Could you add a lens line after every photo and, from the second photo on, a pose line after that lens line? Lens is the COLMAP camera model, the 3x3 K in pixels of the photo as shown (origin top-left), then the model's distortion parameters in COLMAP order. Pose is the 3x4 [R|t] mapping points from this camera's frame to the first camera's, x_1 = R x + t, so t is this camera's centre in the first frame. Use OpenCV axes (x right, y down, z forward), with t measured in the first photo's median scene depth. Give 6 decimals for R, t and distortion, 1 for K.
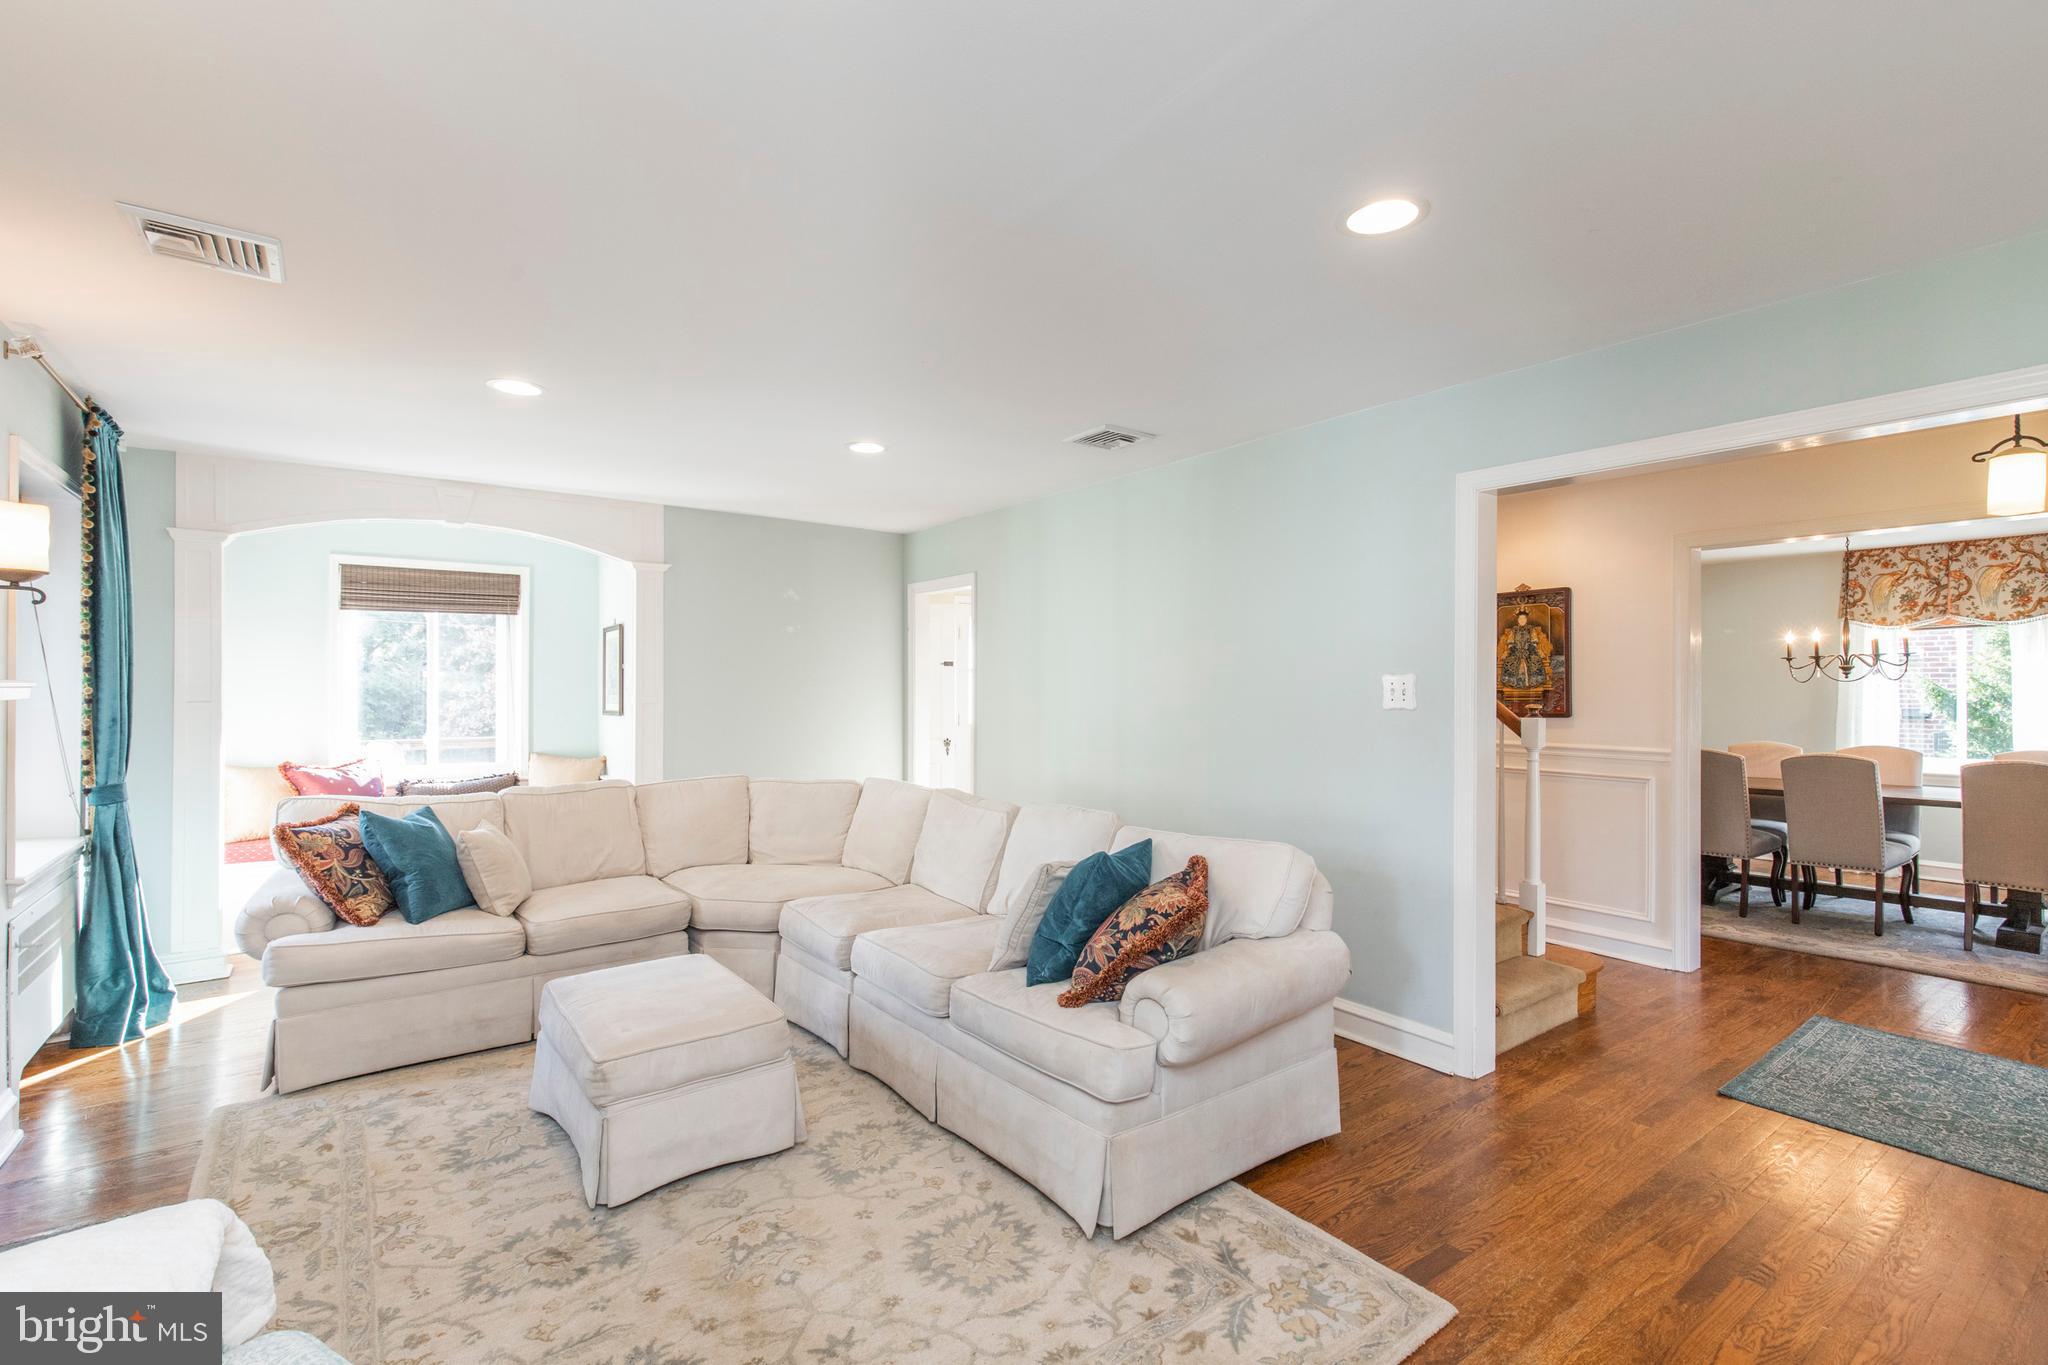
lens RADIAL K [[920.8, 0, 1024.0], [0, 920.8, 682.5], [0, 0, 1]] dist [0.006667, -0.000980]
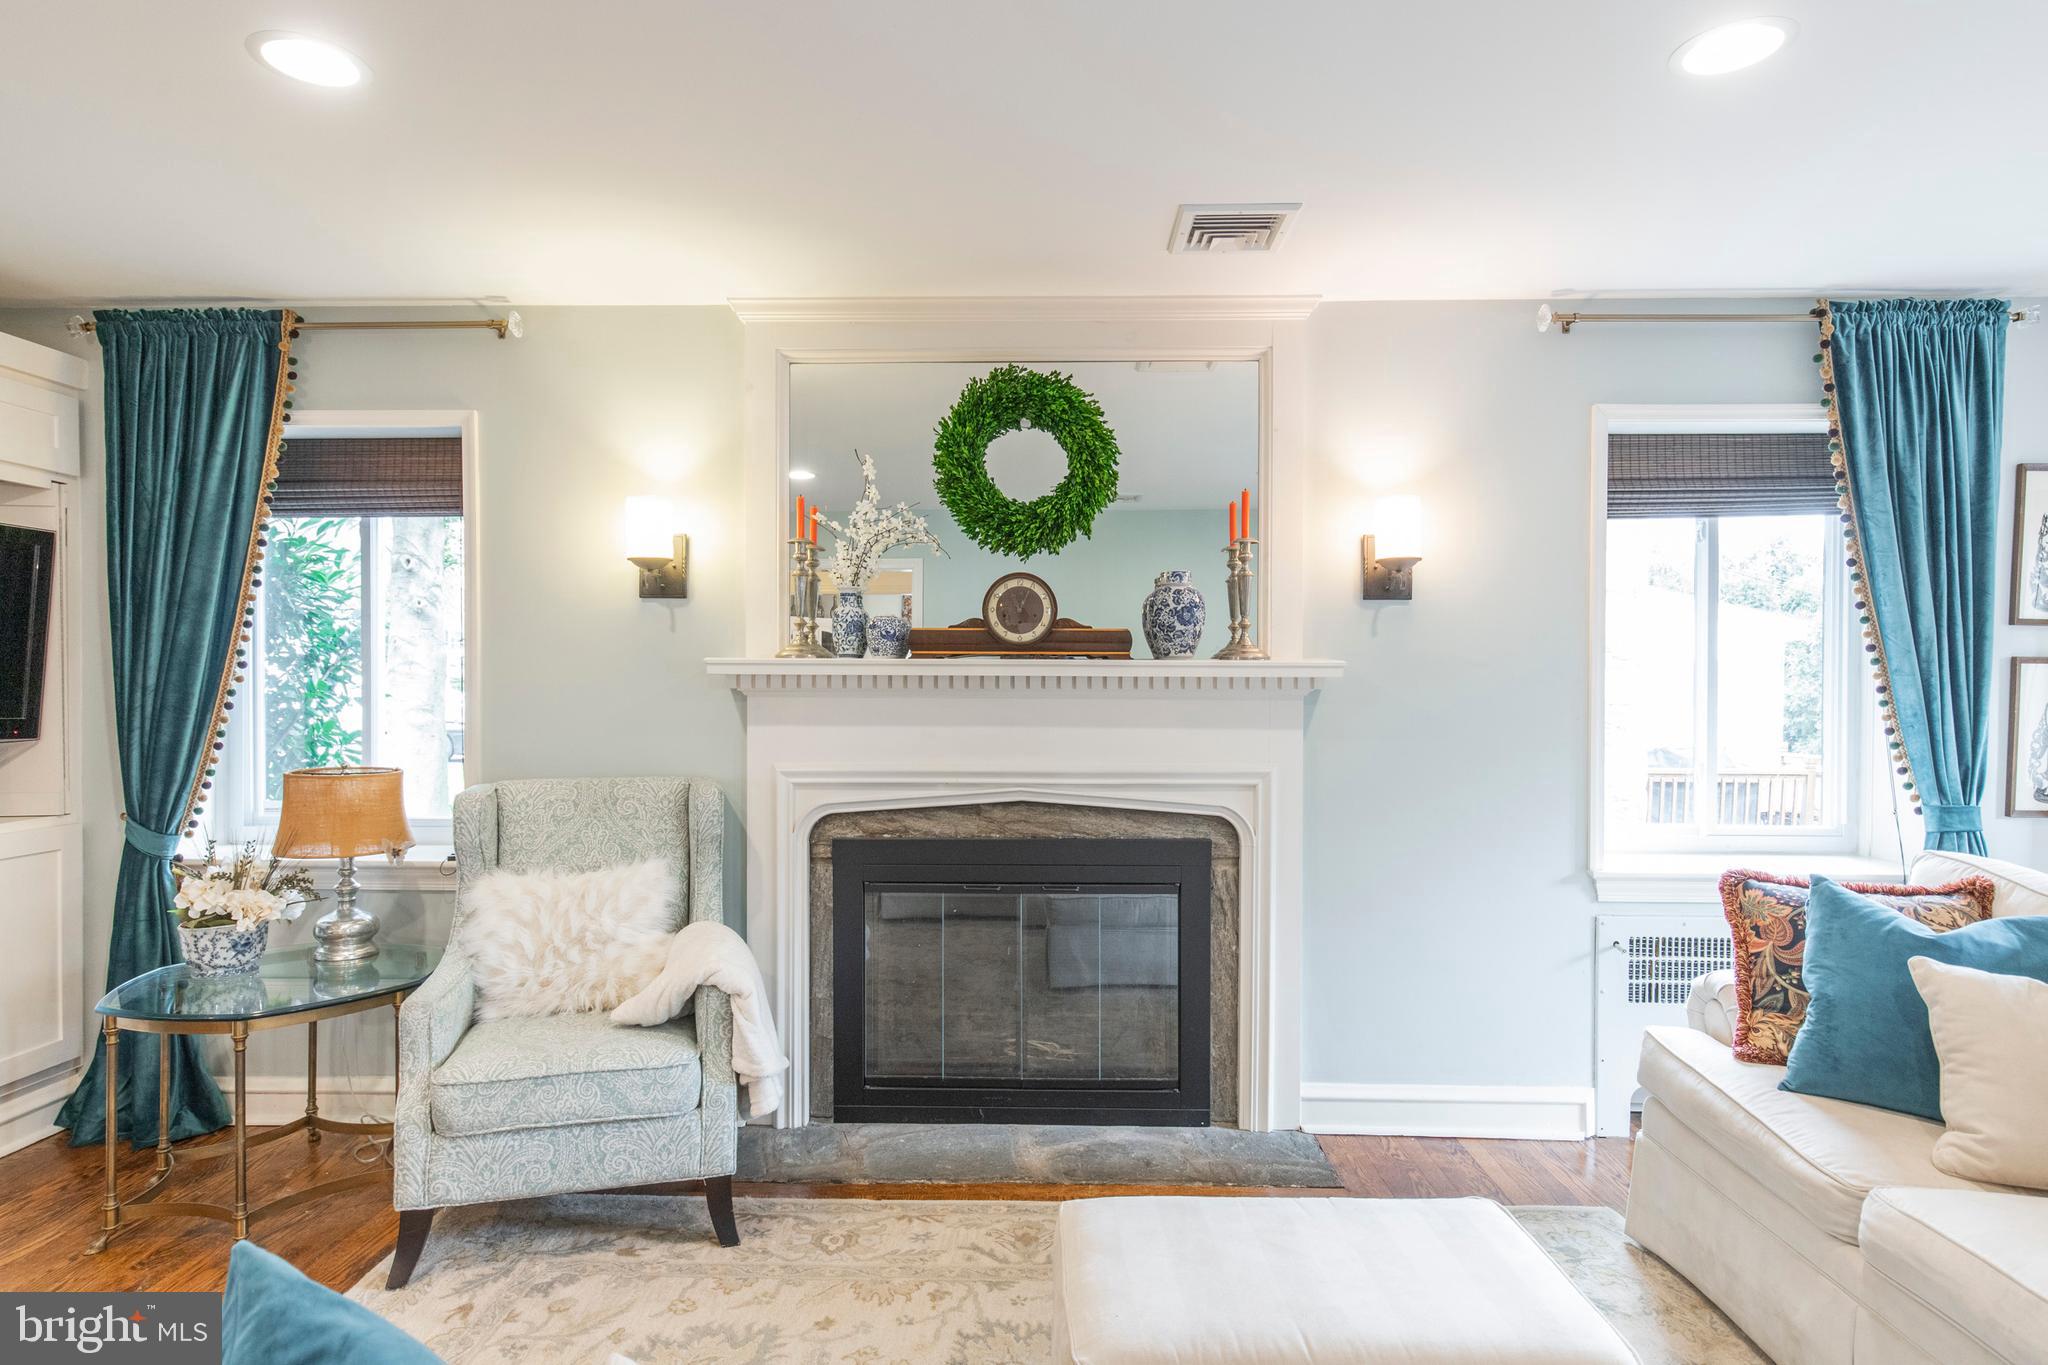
lens RADIAL K [[1122.7, 0, 1024.8], [0, 1122.7, 690.9], [0, 0, 1]] dist [0.003711, -0.000549]
pose [[-0.614035, -0.001524, -0.789277, 0.173294], [-0.002379, 0.999997, -0.000080, 0.027459], [0.789275, 0.001829, -0.614037, 1.194251]]
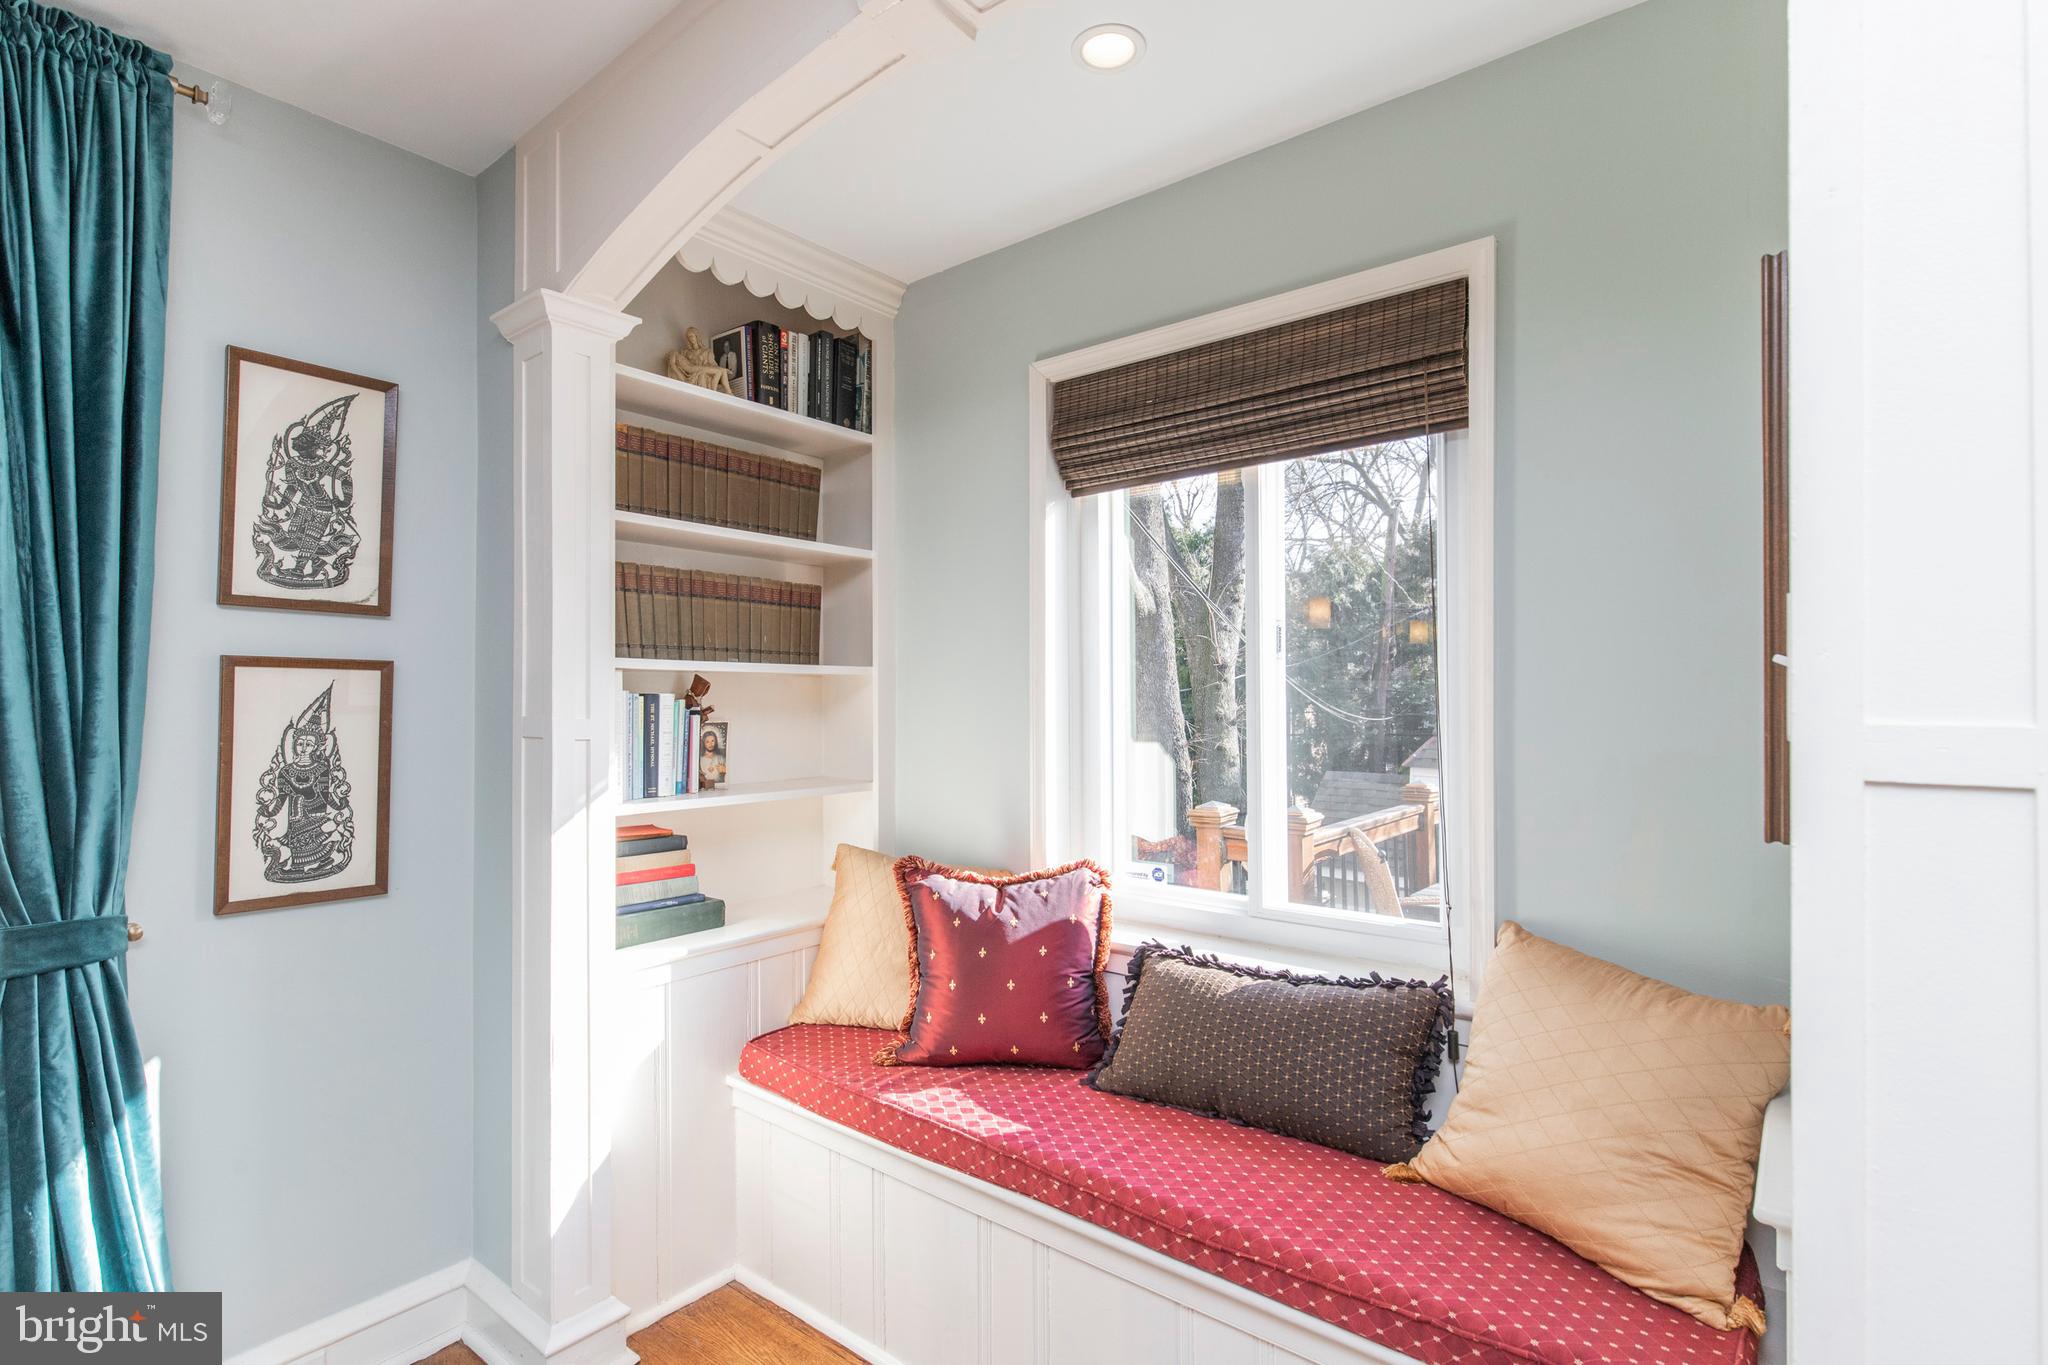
lens RADIAL K [[975.3, 0, 1024.0], [0, 975.3, 682.5], [0, 0, 1]] dist [0.000597, 0.000044]
pose [[0.248702, -0.014426, -0.968473, -0.592430], [0.006246, 0.999892, -0.013290, 0.019285], [0.968560, -0.002744, 0.248766, 1.603995]]
